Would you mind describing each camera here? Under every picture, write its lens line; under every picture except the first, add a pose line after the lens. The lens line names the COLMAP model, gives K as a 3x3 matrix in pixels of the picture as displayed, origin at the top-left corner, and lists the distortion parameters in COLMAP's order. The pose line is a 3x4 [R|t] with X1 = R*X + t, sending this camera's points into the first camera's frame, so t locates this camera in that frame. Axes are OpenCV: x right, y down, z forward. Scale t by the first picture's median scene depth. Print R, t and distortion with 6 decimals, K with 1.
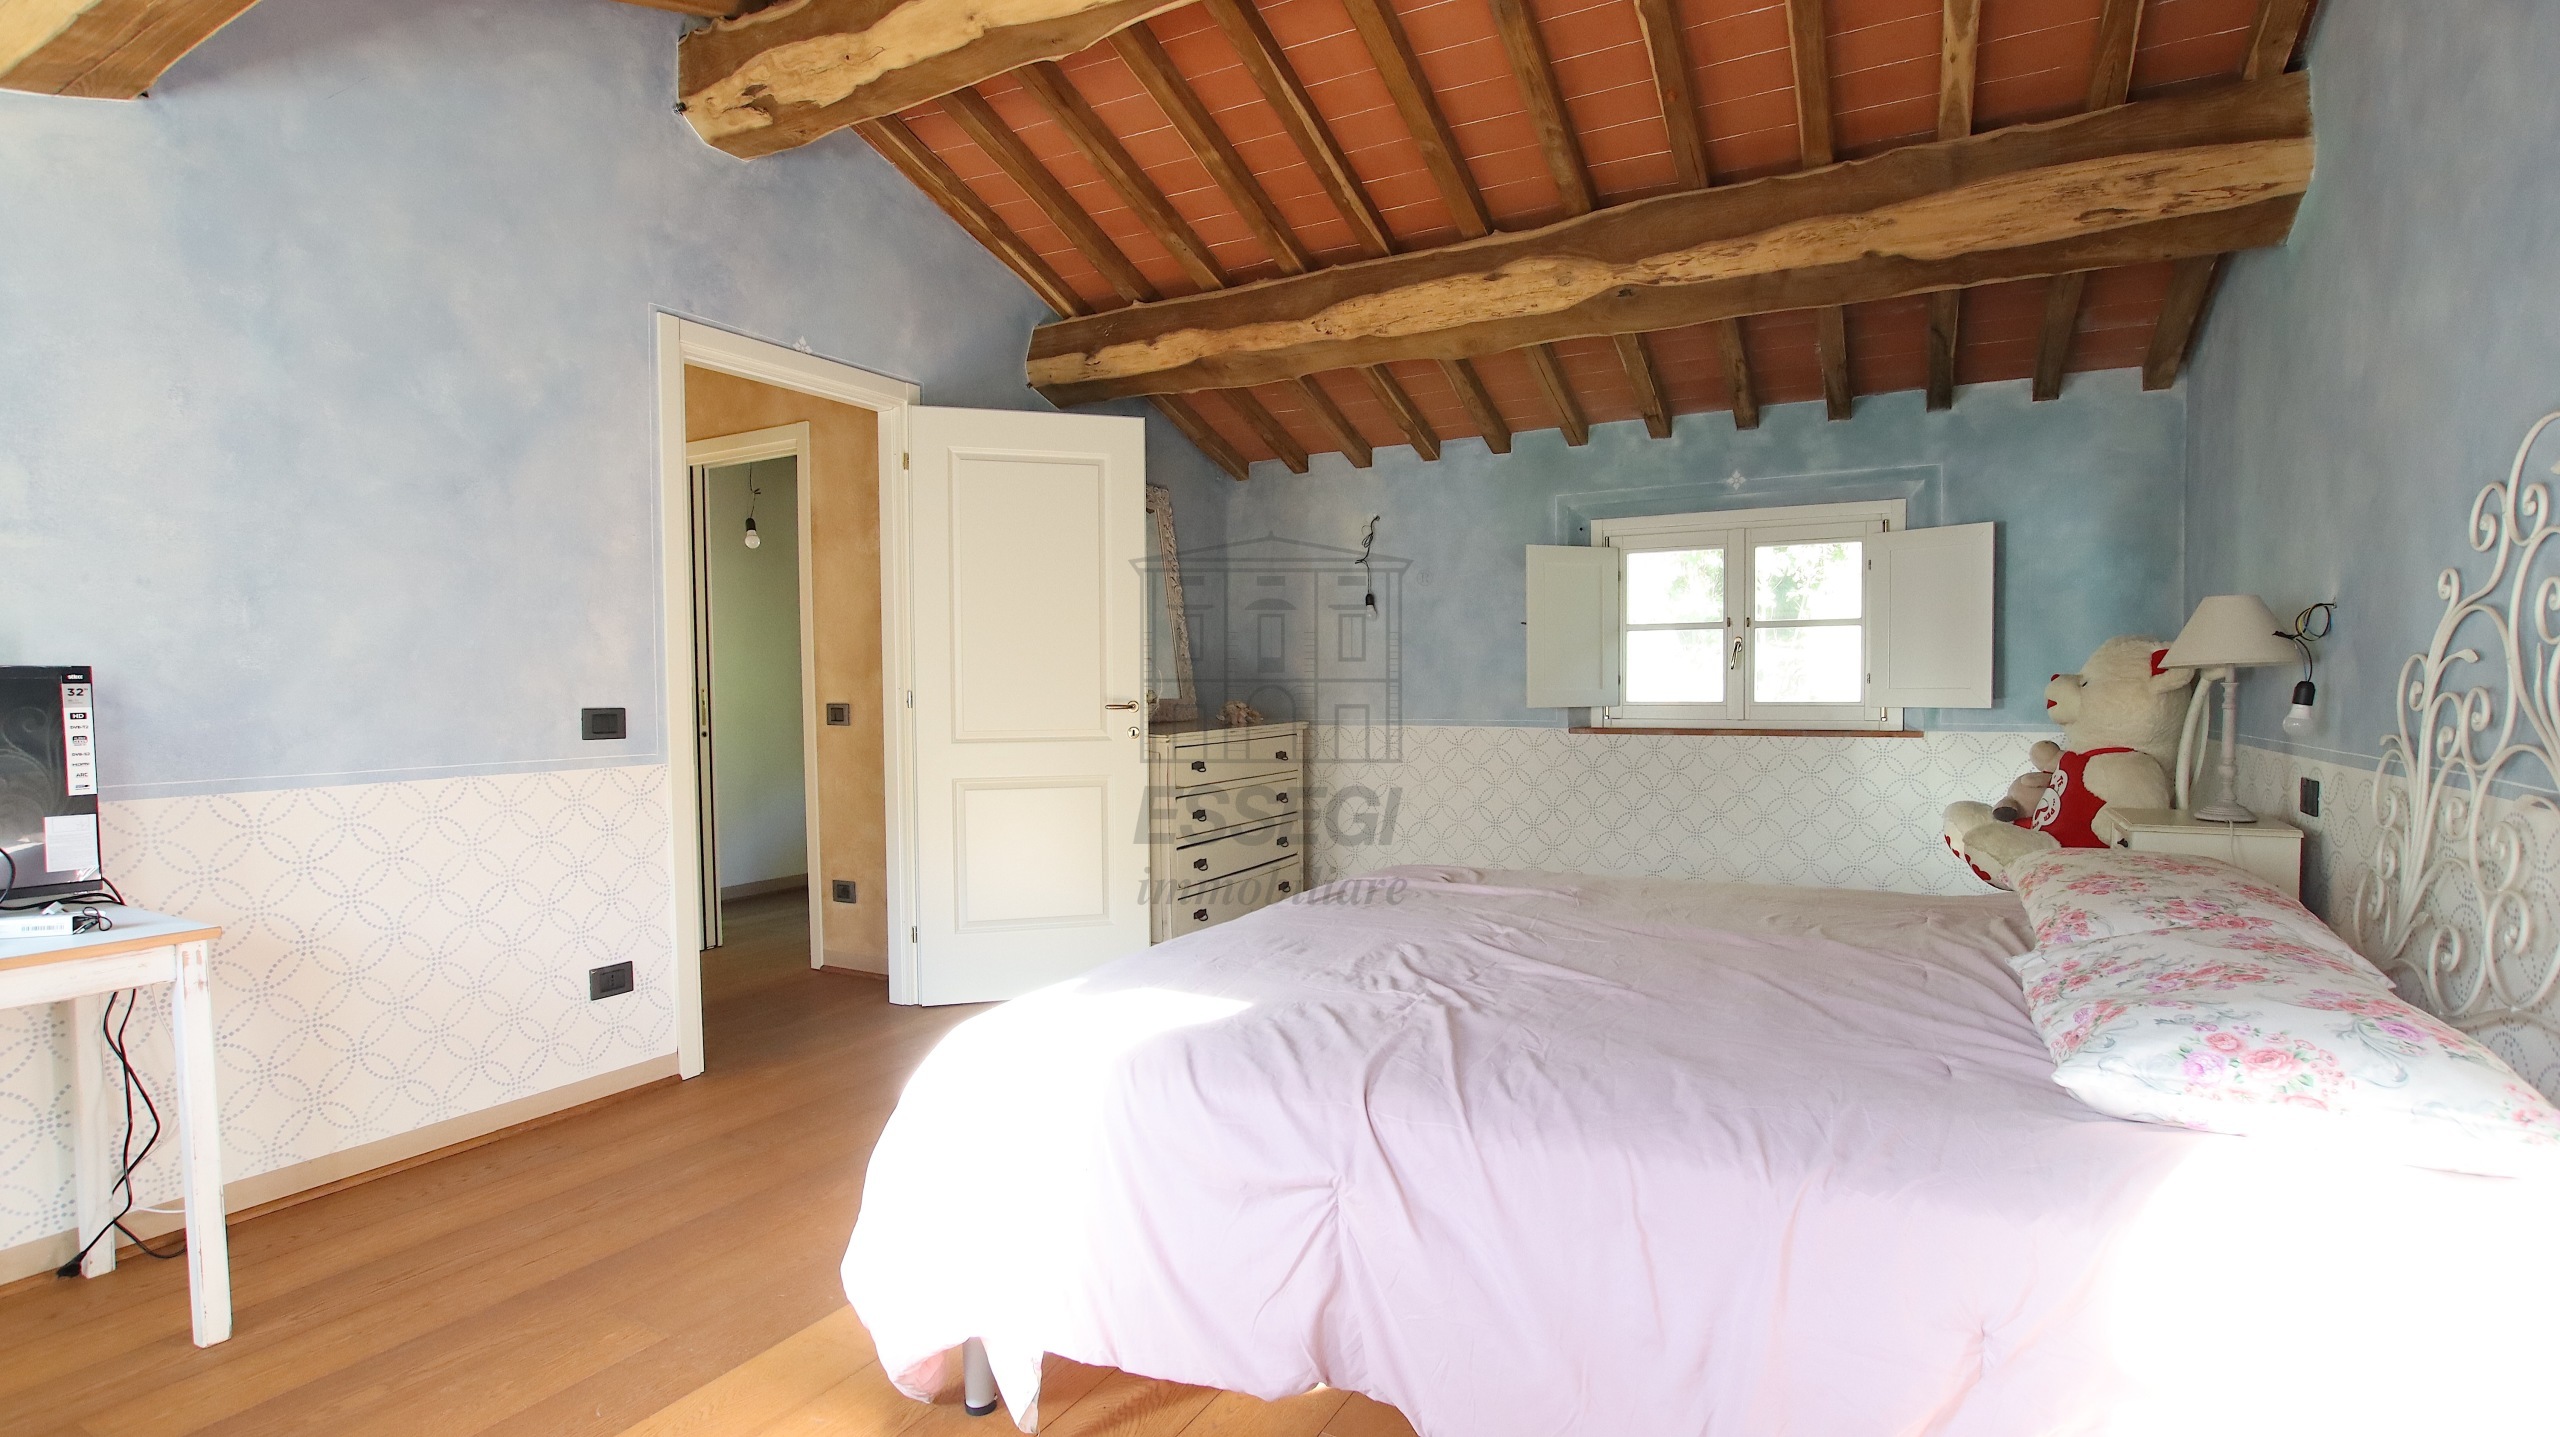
lens RADIAL K [[1187.6, 0, 1284.8], [0, 1187.6, 725.2], [0, 0, 1]] dist [-0.030306, 0.004234]
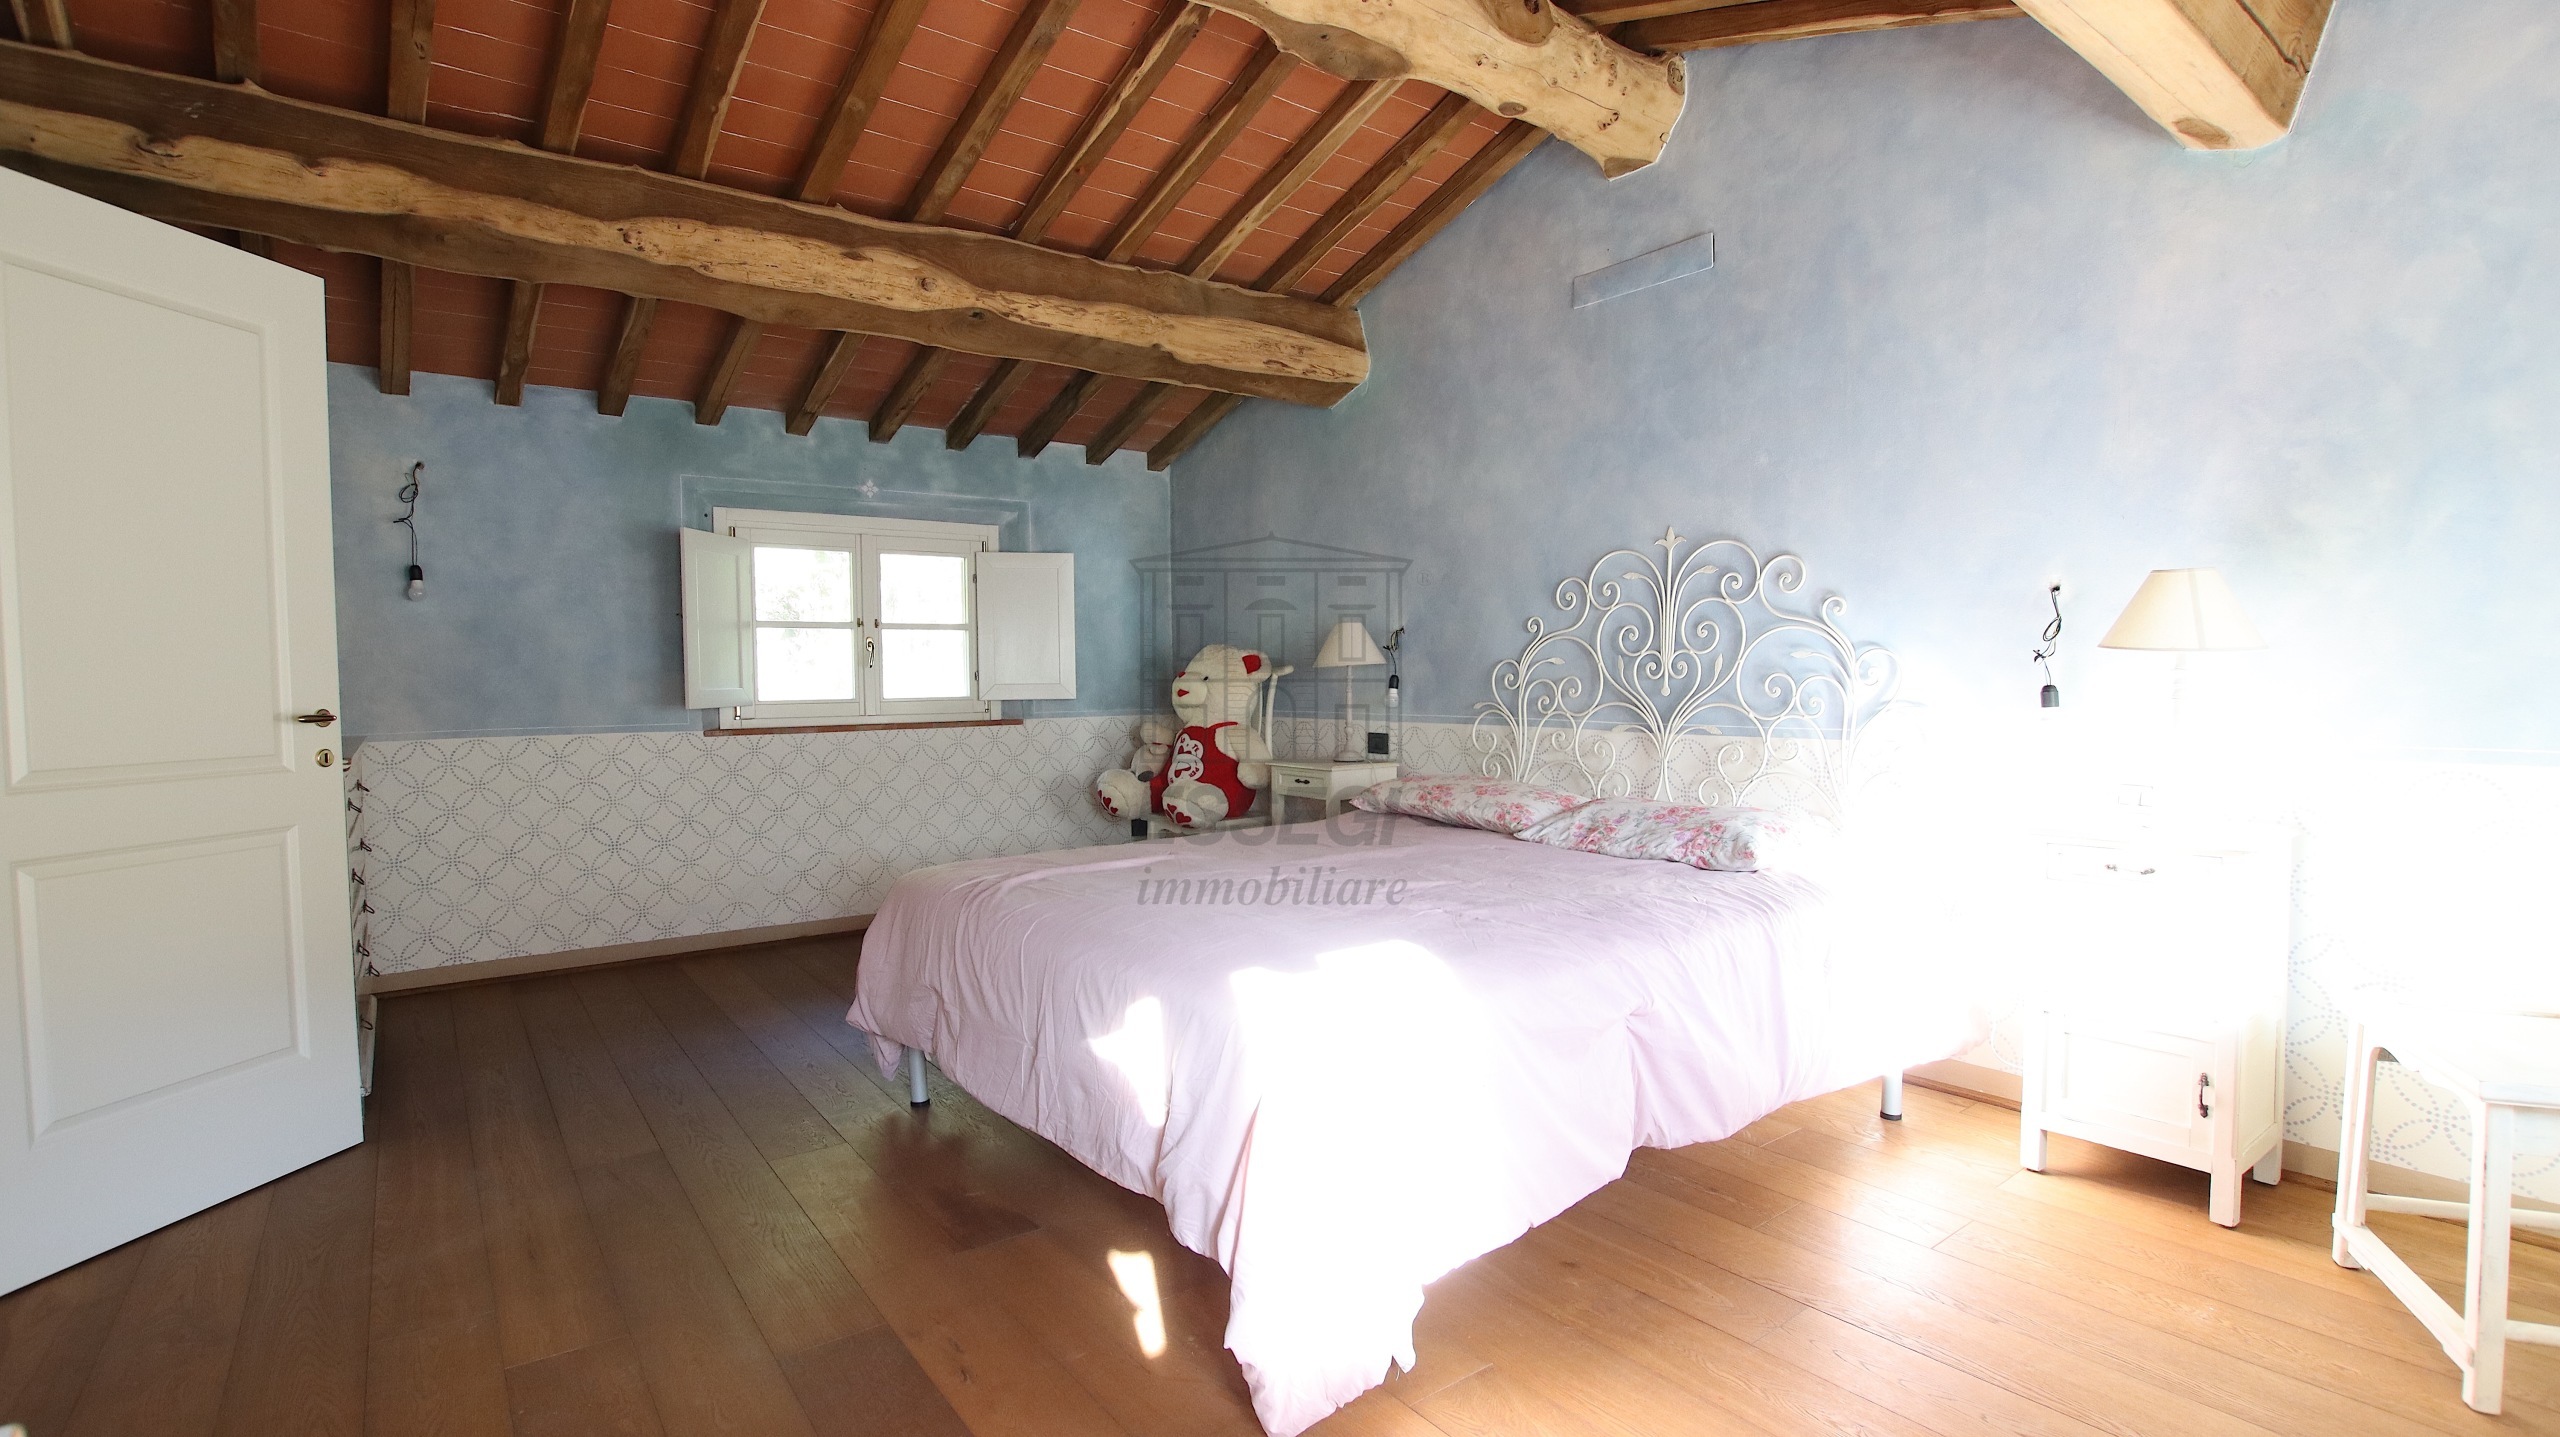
lens RADIAL K [[1187.6, 0, 1284.8], [0, 1187.6, 725.2], [0, 0, 1]] dist [-0.030306, 0.004234]
pose [[0.418497, -0.036799, 0.907472, -0.464927], [0.039809, 0.998962, 0.022150, -0.005121], [-0.907345, 0.026855, 0.419528, 0.243402]]
